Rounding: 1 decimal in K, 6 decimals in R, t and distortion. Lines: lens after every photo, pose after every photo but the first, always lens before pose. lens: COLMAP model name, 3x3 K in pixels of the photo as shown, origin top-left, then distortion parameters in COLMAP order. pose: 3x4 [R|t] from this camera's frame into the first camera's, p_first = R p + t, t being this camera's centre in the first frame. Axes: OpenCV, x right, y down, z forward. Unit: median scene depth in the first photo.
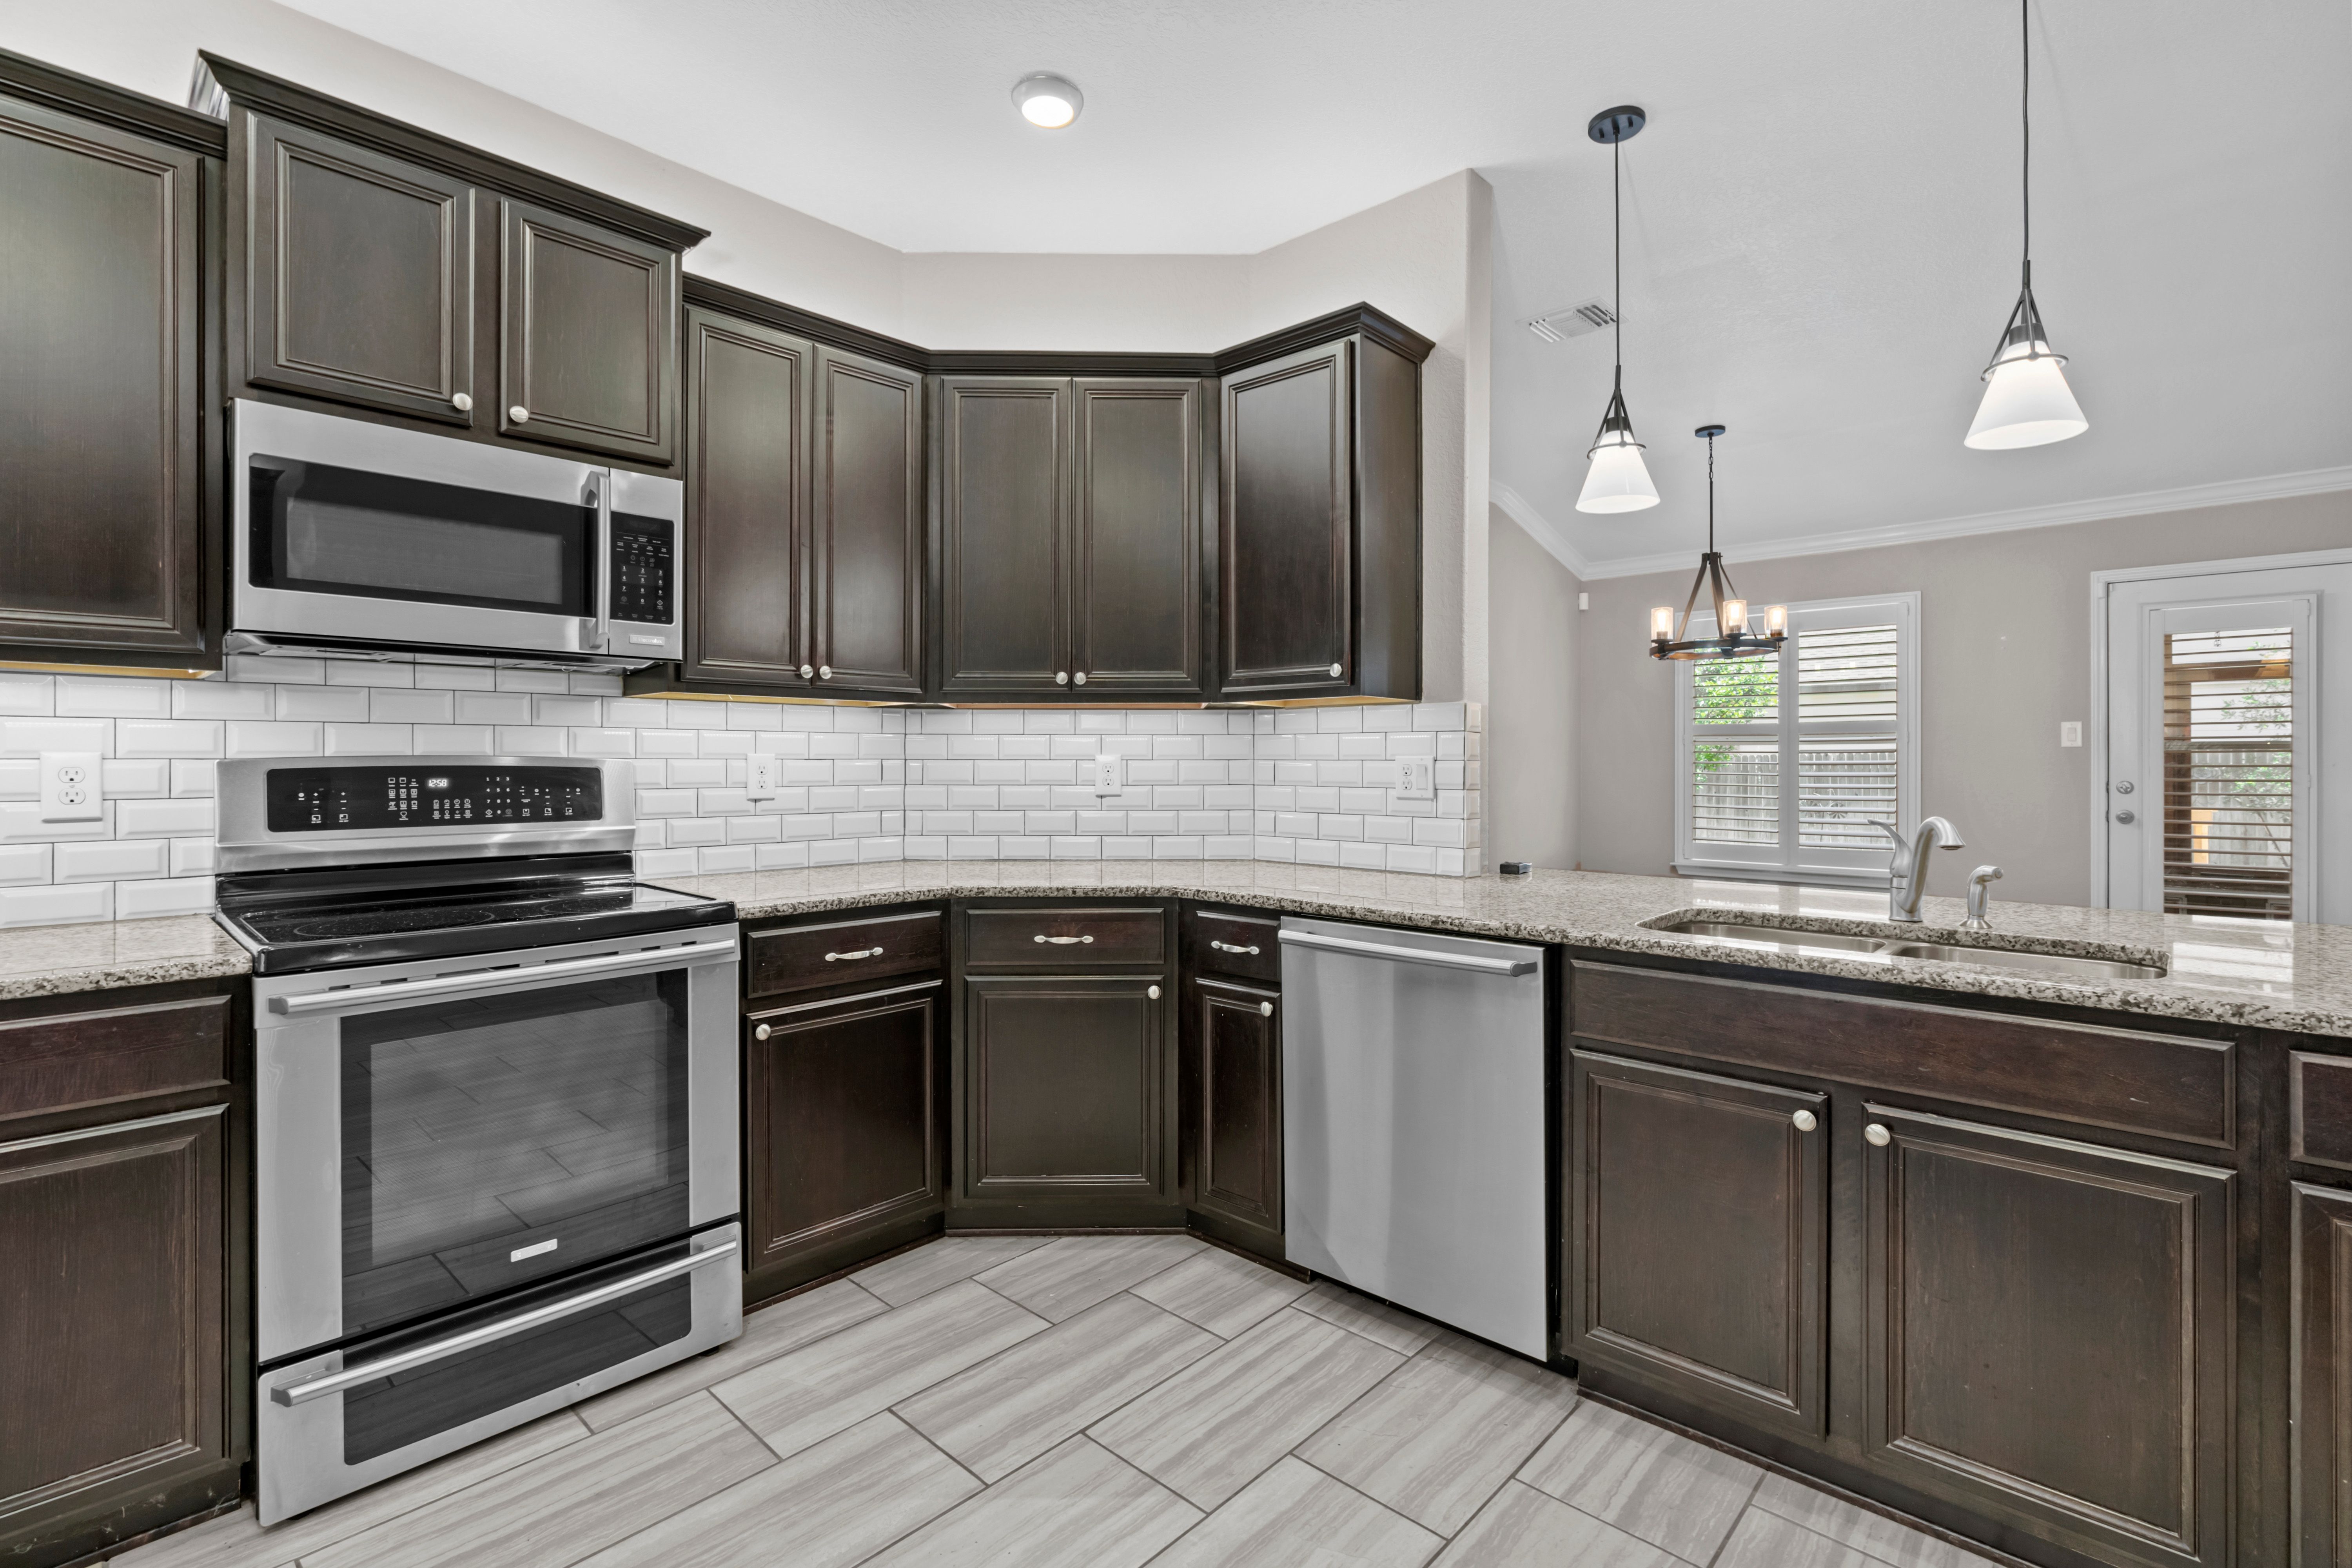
lens RADIAL K [[1079.5, 0, 1167.6], [0, 1079.5, 765.3], [0, 0, 1]] dist [-0.004397, 0.000056]
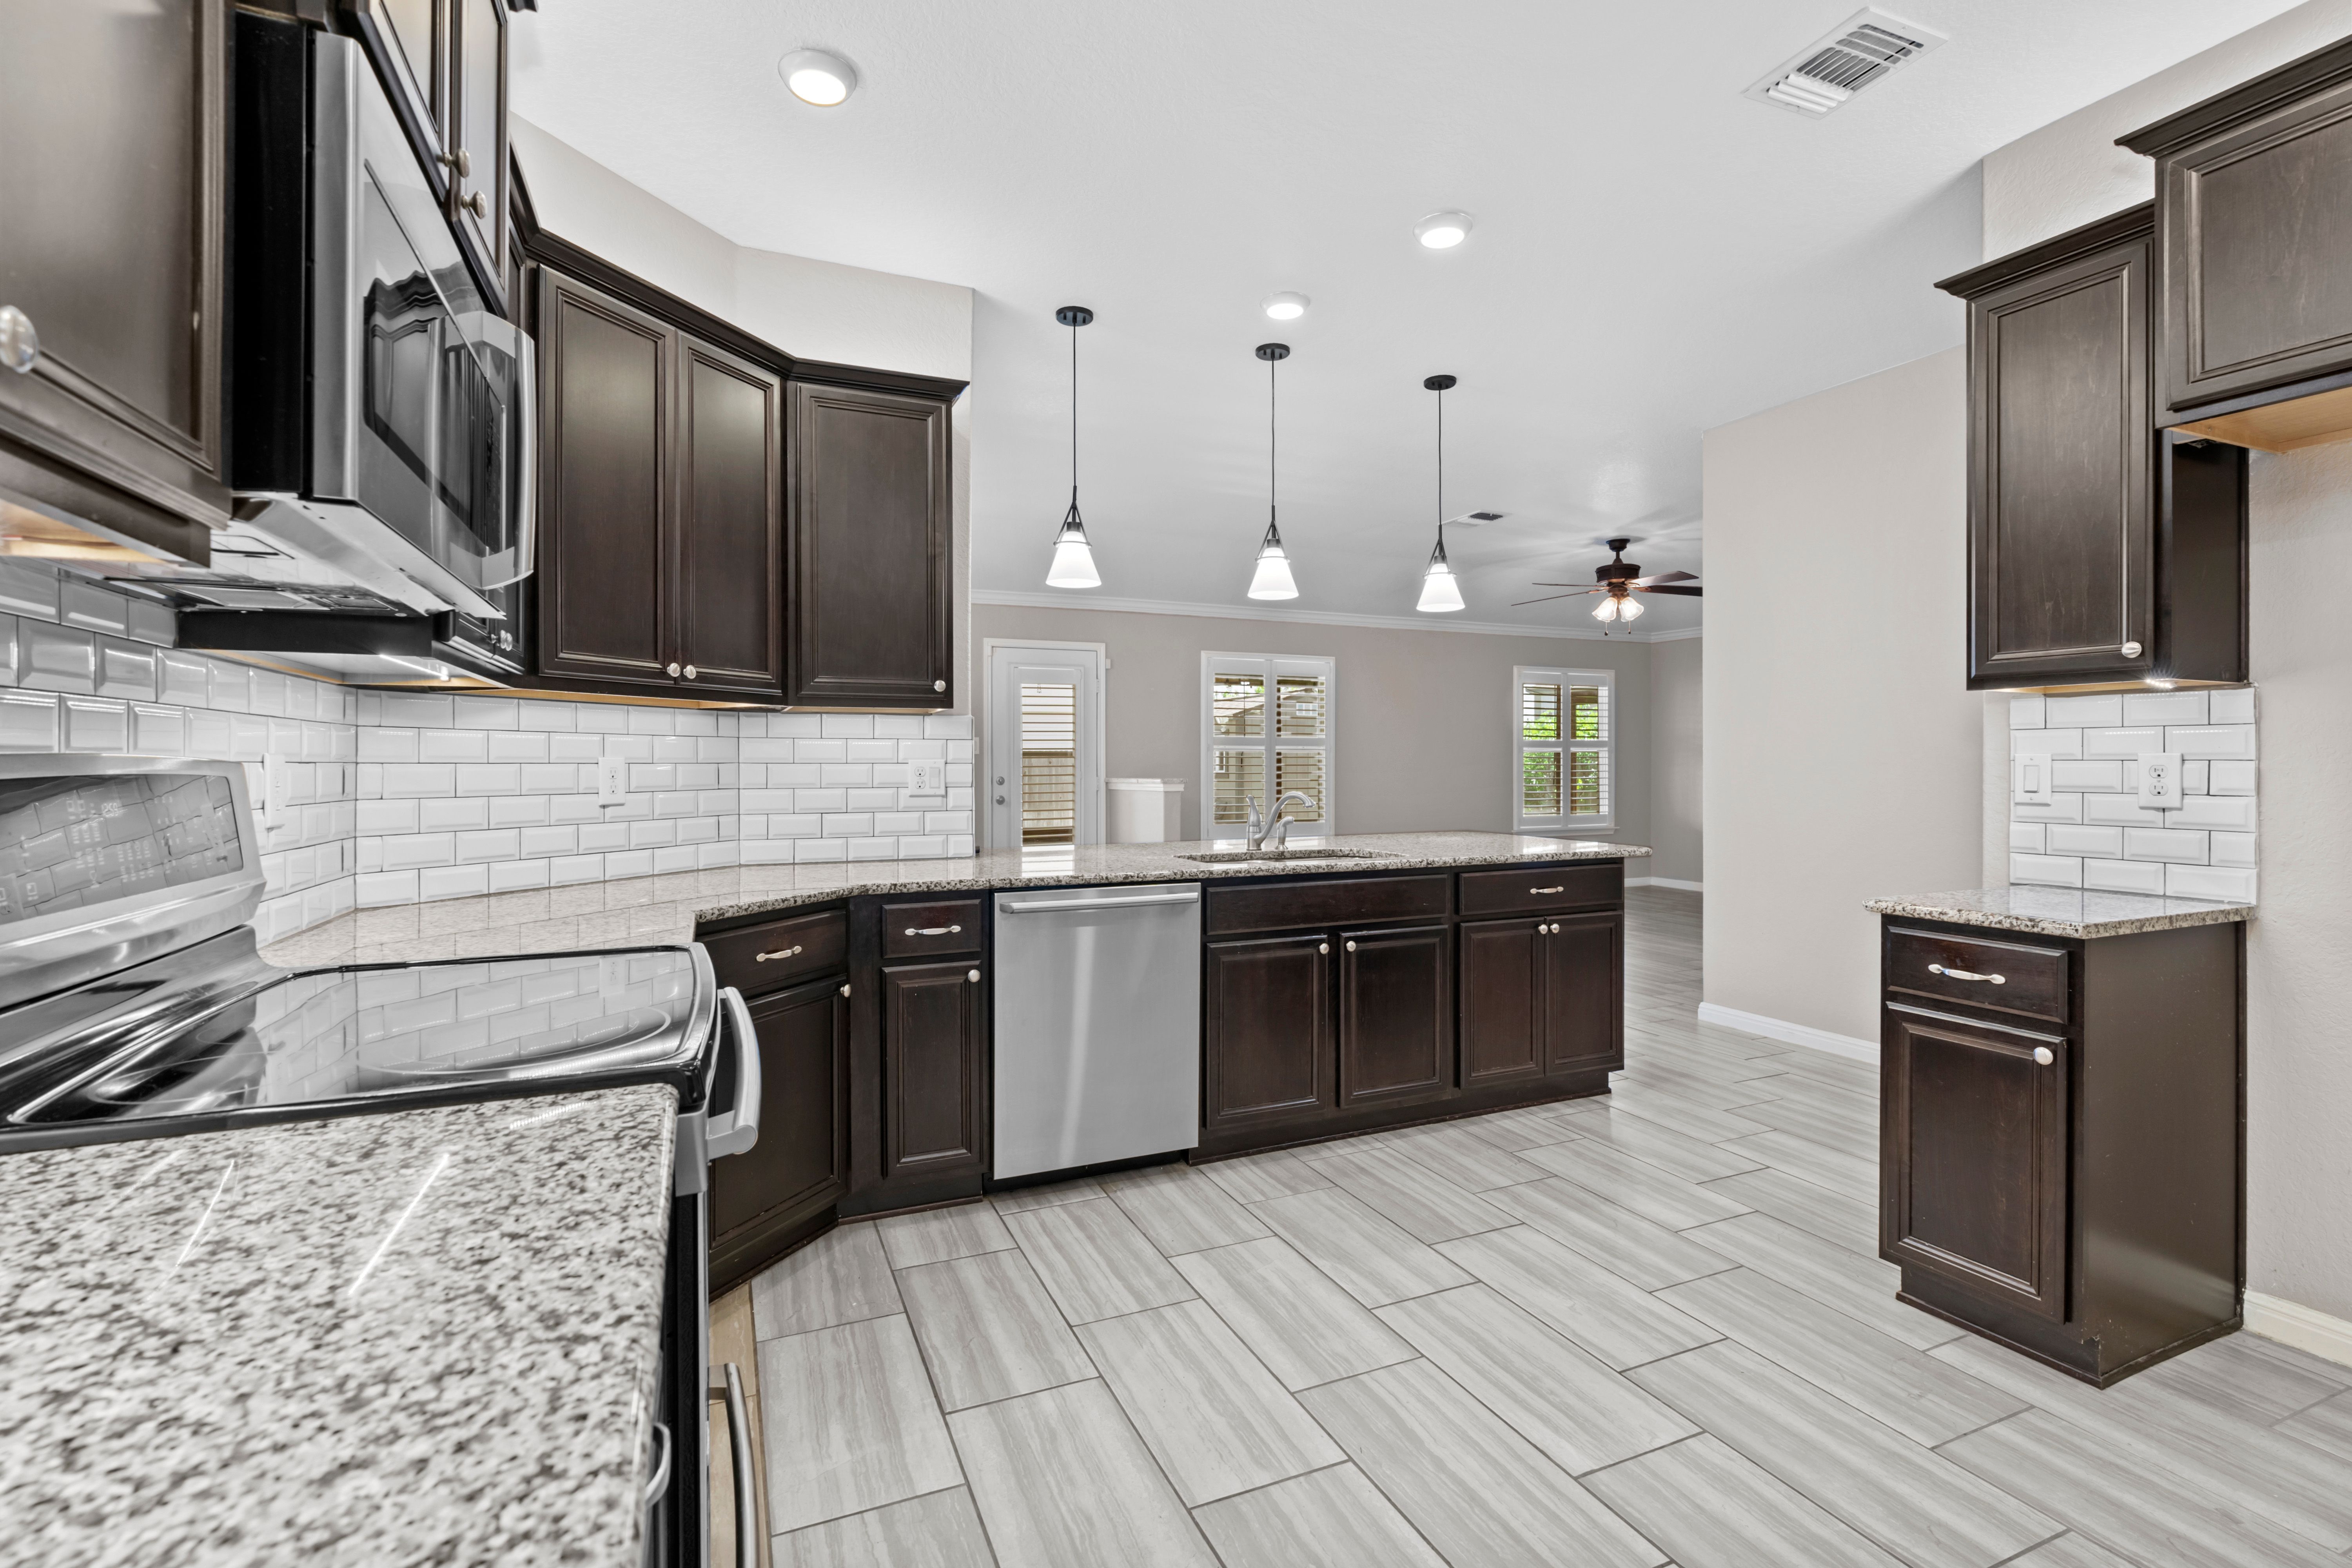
lens RADIAL K [[1079.5, 0, 1180.8], [0, 1079.5, 775.5], [0, 0, 1]] dist [-0.004397, 0.000056]
pose [[0.382116, -0.011357, 0.924045, -0.862165], [0.006242, 0.999933, 0.009709, -0.001171], [-0.924093, 0.002058, 0.382161, 0.330332]]
